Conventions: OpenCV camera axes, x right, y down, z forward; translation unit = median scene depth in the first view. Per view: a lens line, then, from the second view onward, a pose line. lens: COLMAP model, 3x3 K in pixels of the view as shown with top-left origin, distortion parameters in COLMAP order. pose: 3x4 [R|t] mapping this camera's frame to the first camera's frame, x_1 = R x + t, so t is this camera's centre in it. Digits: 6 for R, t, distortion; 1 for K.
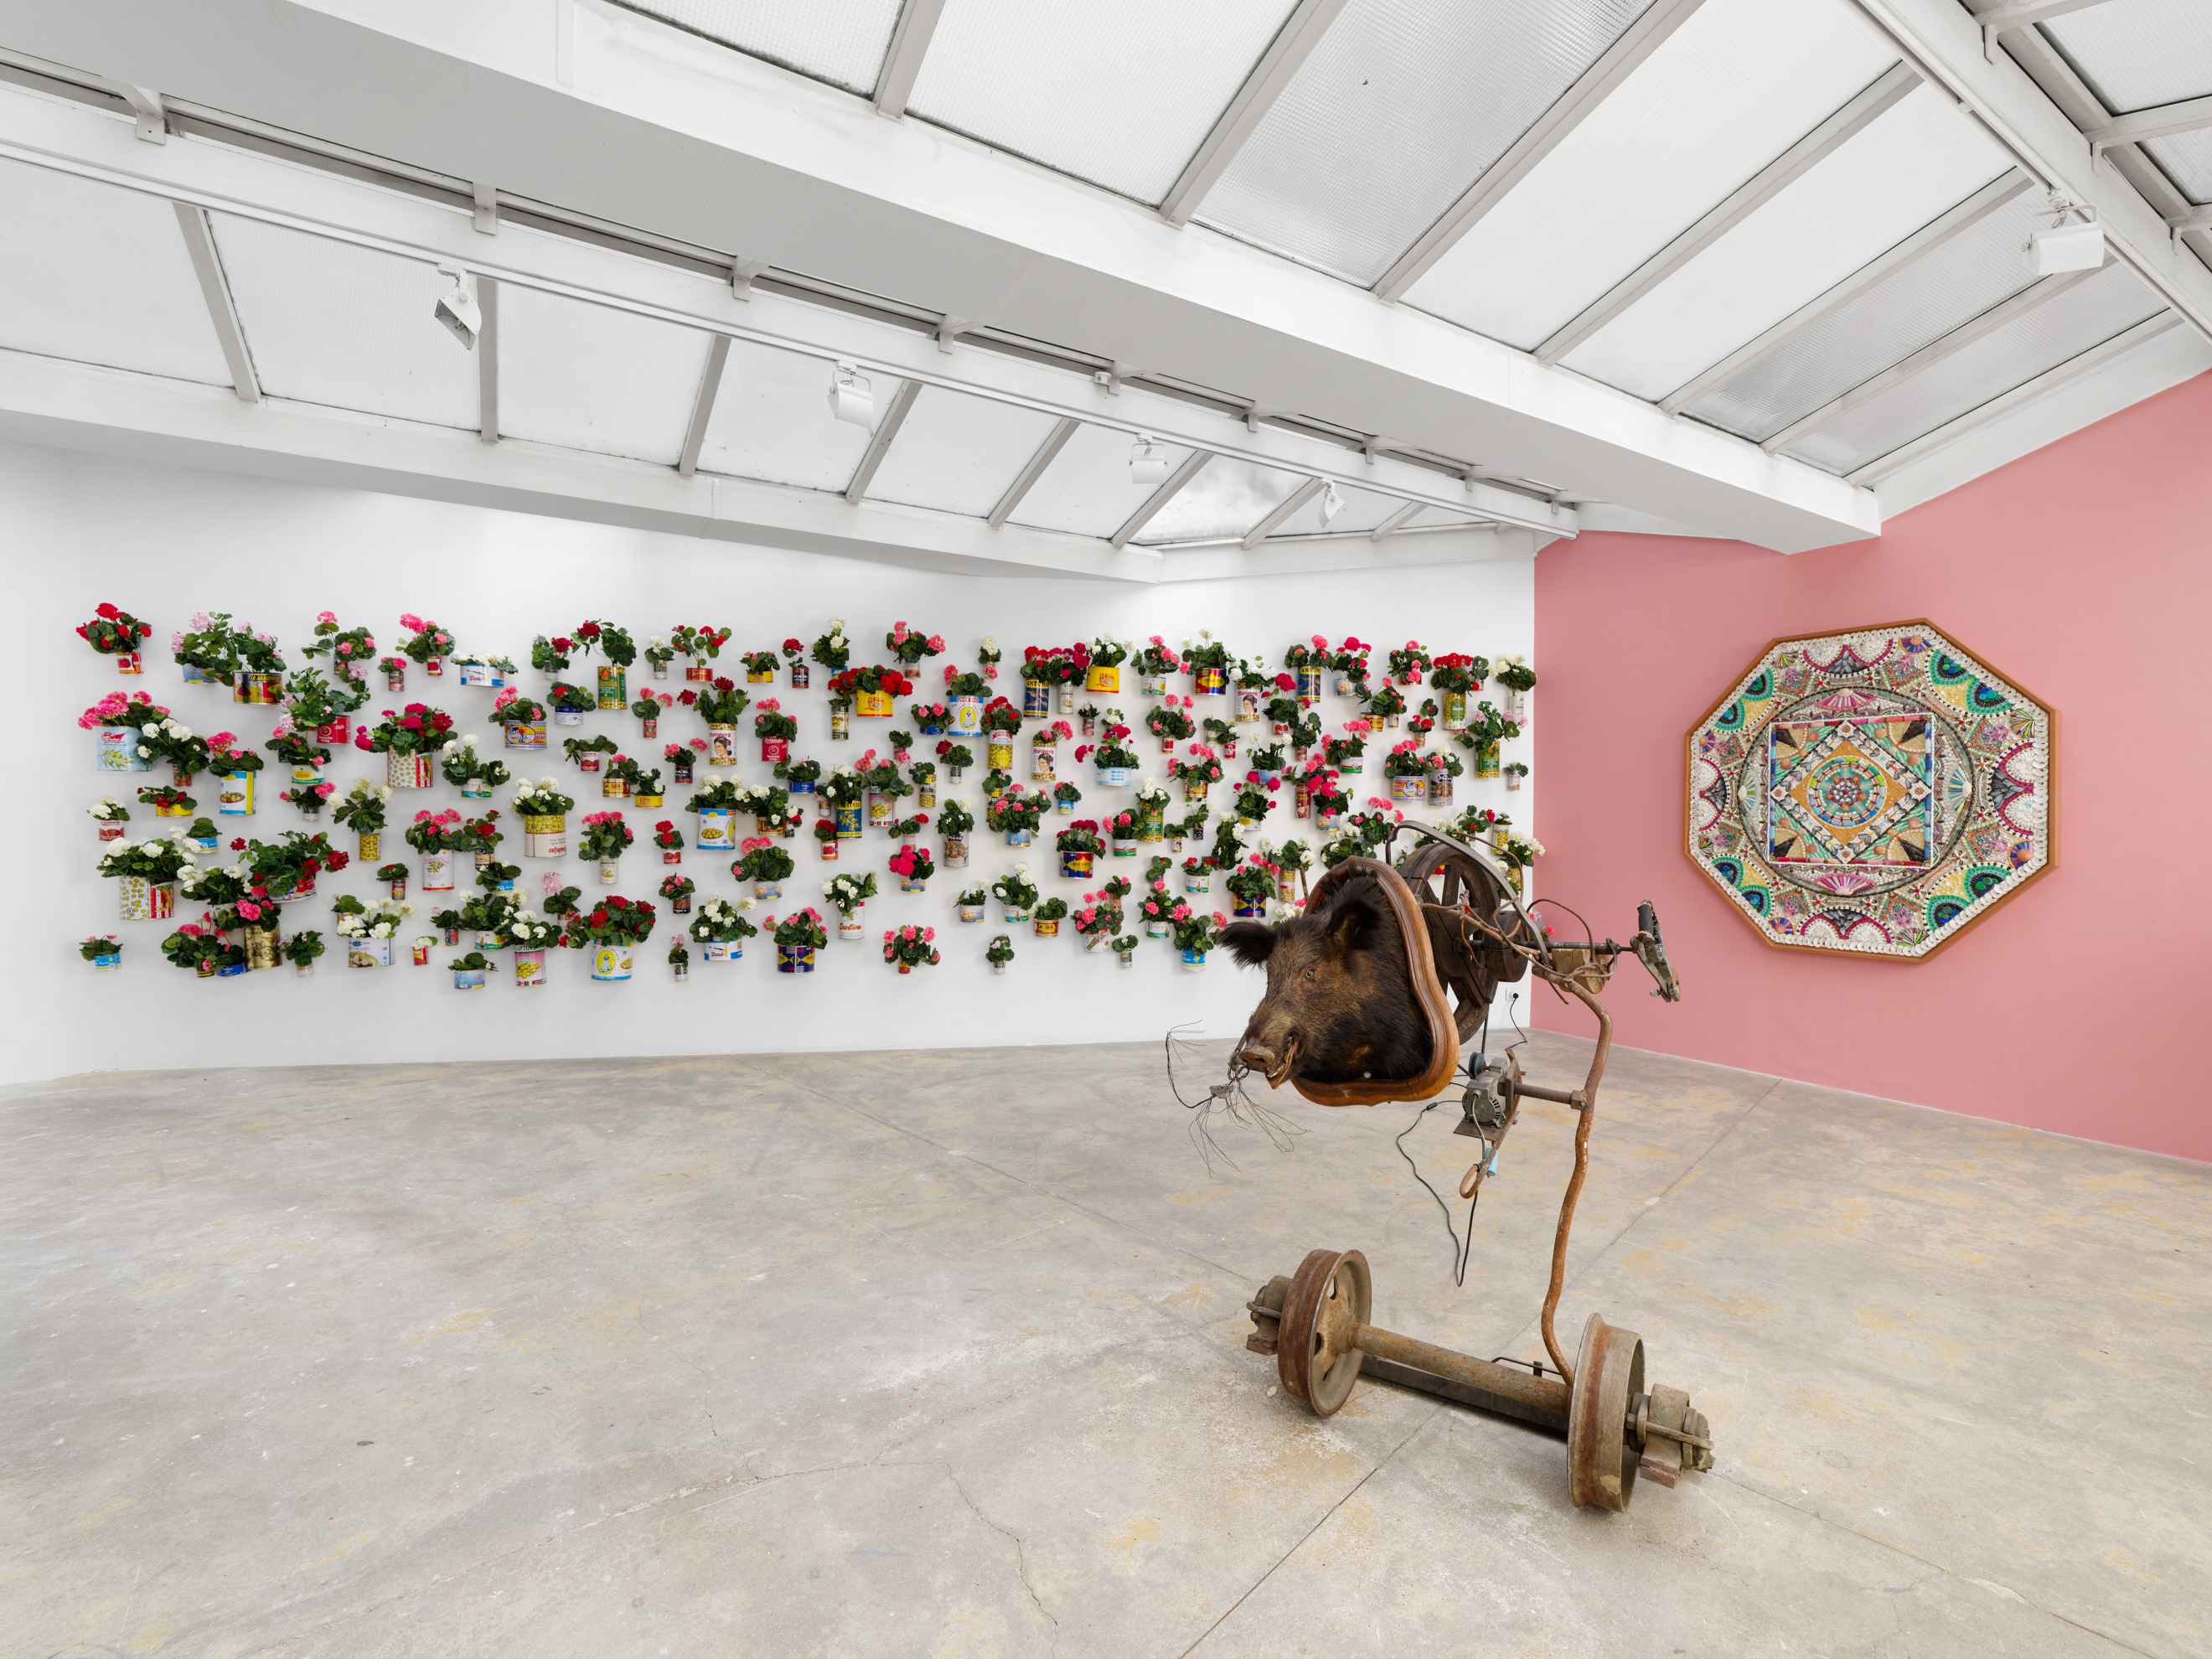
lens RADIAL K [[1029.1, 0, 1148.0], [0, 1029.1, 804.8], [0, 0, 1]] dist [-0.017840, 0.005607]
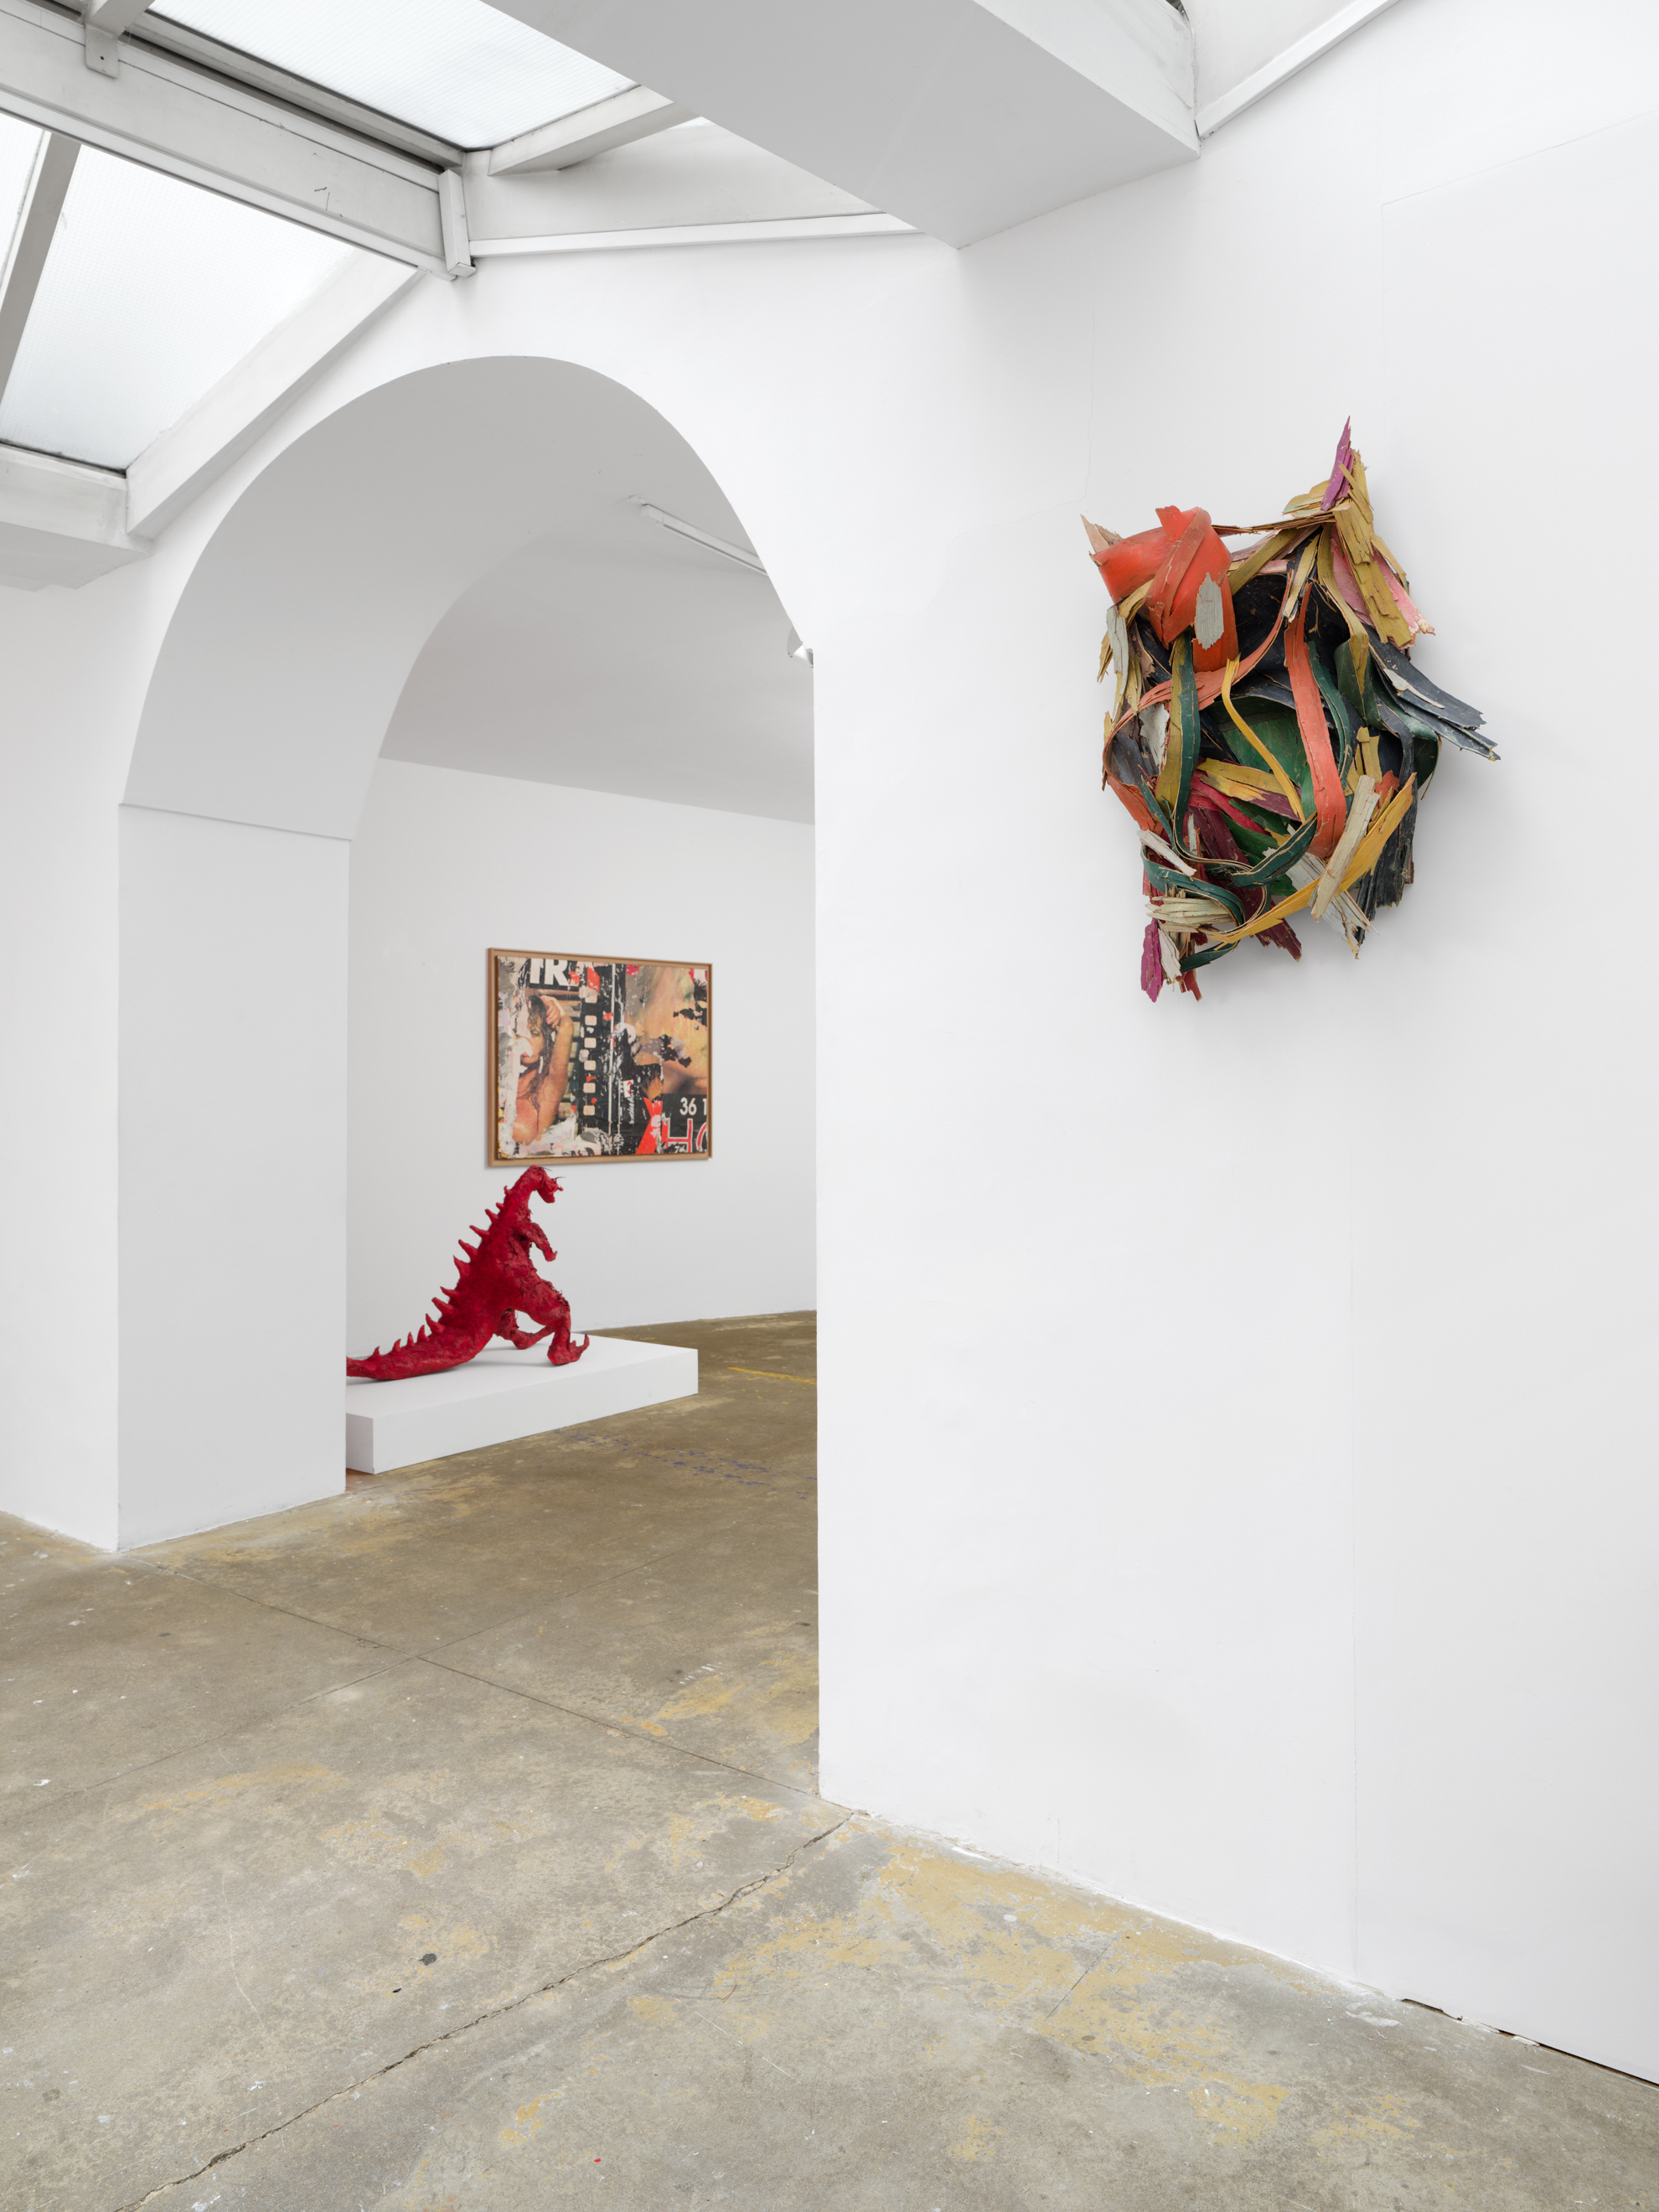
lens RADIAL K [[1424.1, 0, 814.5], [0, 1424.1, 1076.5], [0, 0, 1]] dist [0.003870, -0.006328]
pose [[-0.991670, -0.010917, -0.128342, -0.300558], [-0.007349, 0.999574, -0.028236, 0.023331], [0.128595, -0.027058, -0.991328, 0.697029]]
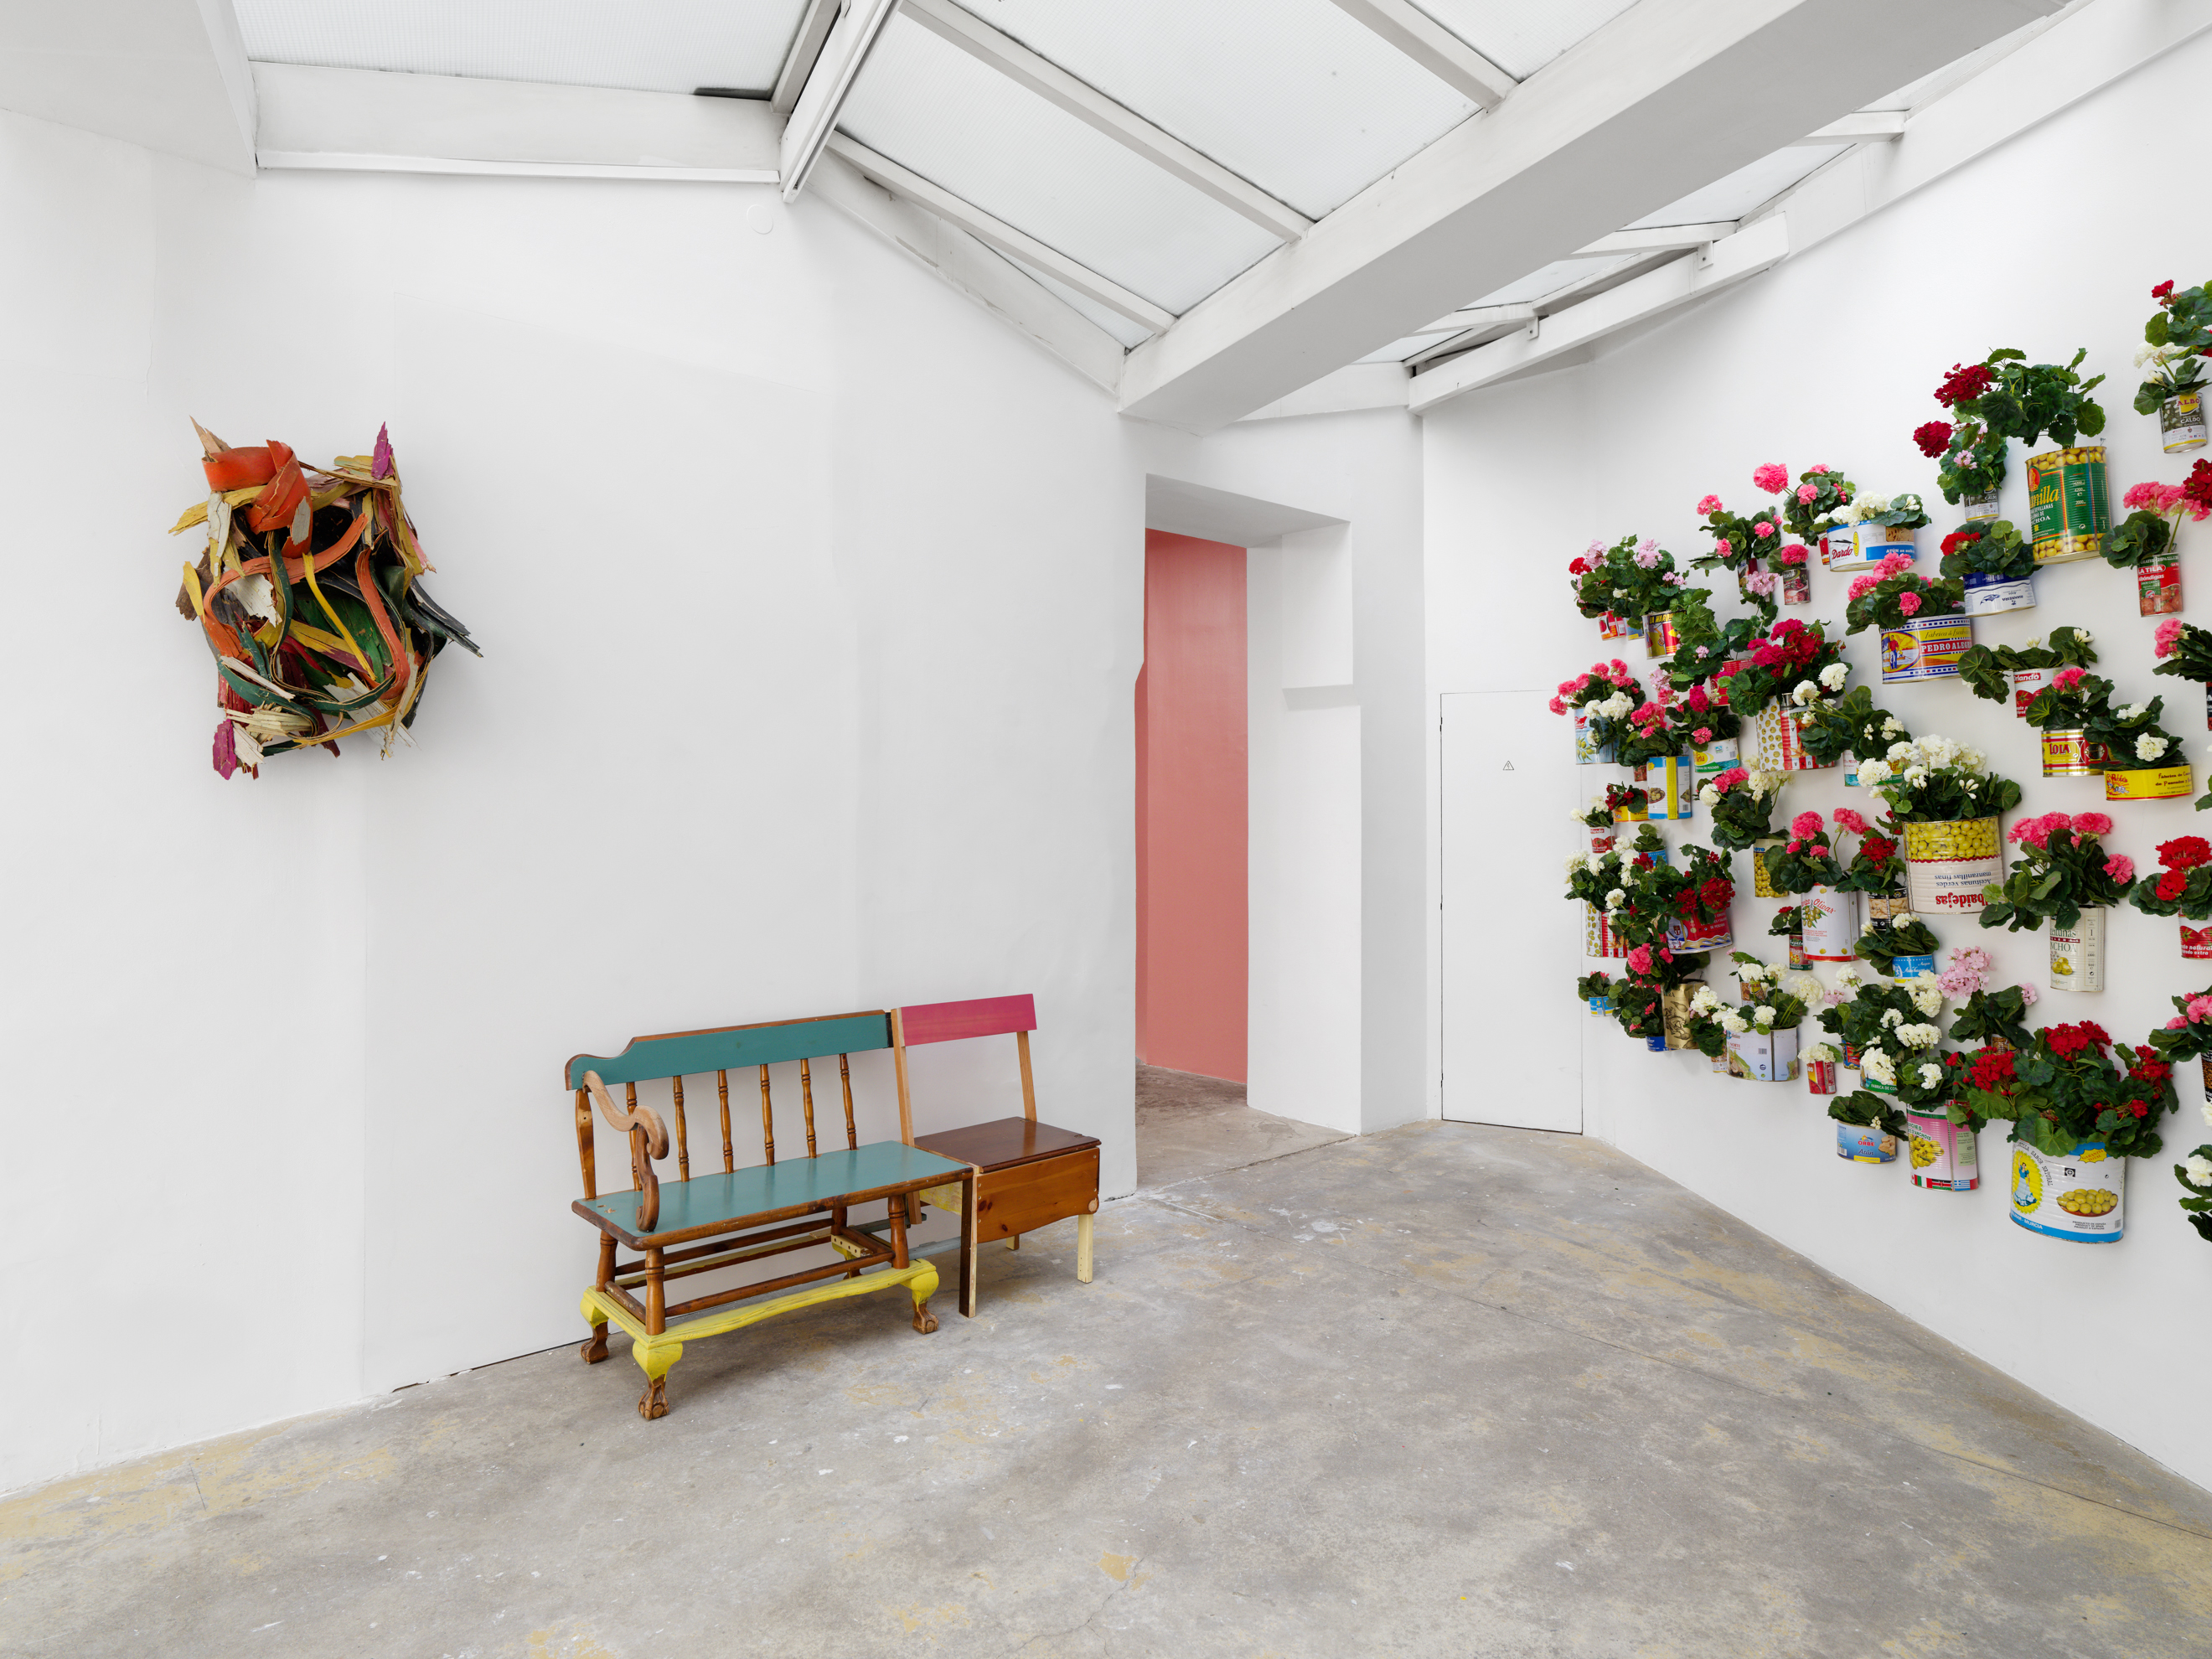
lens RADIAL K [[1291.5, 0, 1117.5], [0, 1291.5, 803.0], [0, 0, 1]] dist [-0.008556, -0.000332]
pose [[-0.110346, -0.012646, -0.993813, 0.019691], [0.005563, 0.999896, -0.013341, 0.007990], [0.993878, -0.007001, -0.110264, 0.714380]]
